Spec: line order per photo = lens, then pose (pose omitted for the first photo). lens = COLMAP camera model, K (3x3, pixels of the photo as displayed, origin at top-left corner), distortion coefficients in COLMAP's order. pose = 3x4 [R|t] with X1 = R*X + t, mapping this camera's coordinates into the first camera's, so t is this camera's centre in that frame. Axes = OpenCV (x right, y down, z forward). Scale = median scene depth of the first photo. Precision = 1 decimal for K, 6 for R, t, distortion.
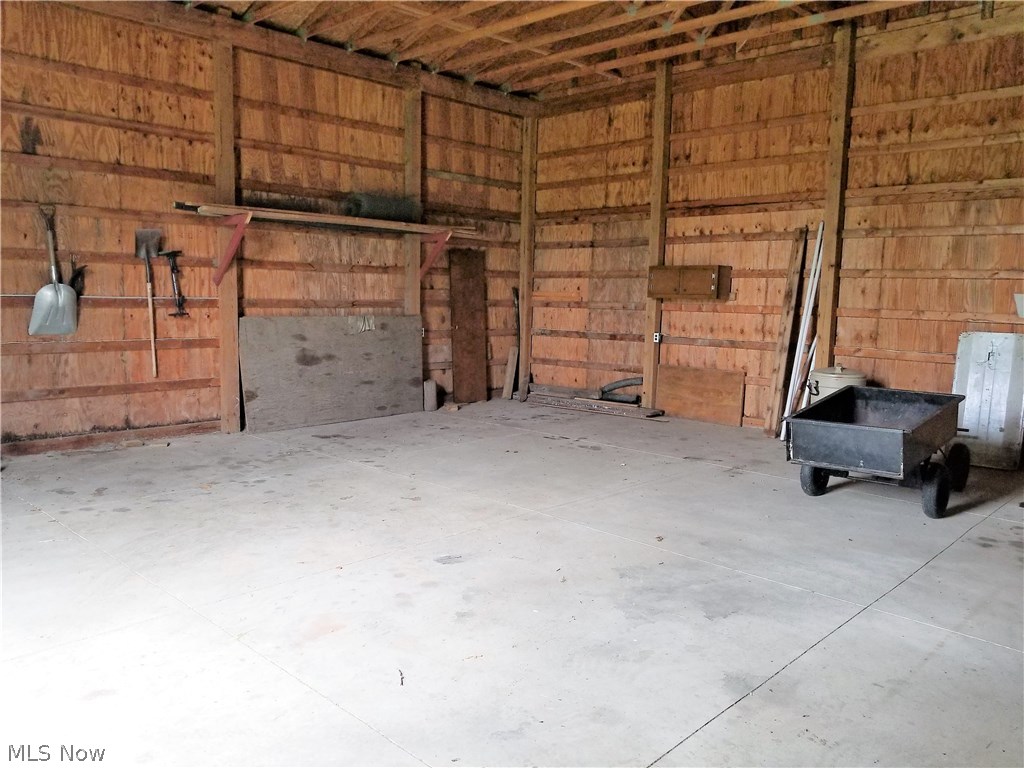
lens RADIAL K [[789.0, 0, 494.2], [0, 789.0, 389.0], [0, 0, 1]] dist [0.078069, -0.126040]
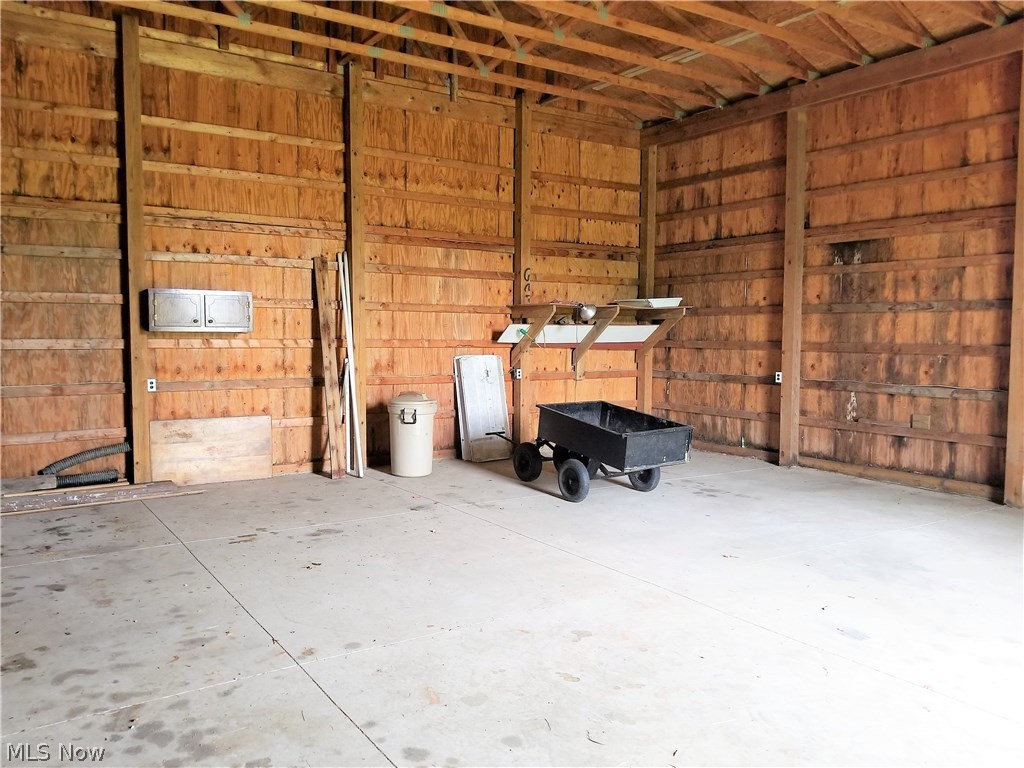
lens RADIAL K [[789.0, 0, 494.2], [0, 789.0, 389.0], [0, 0, 1]] dist [0.078069, -0.126040]
pose [[0.226971, -0.090851, 0.969655, -0.536369], [0.116823, 0.990990, 0.065505, -0.088067], [-0.966869, 0.098410, 0.235540, 0.623349]]
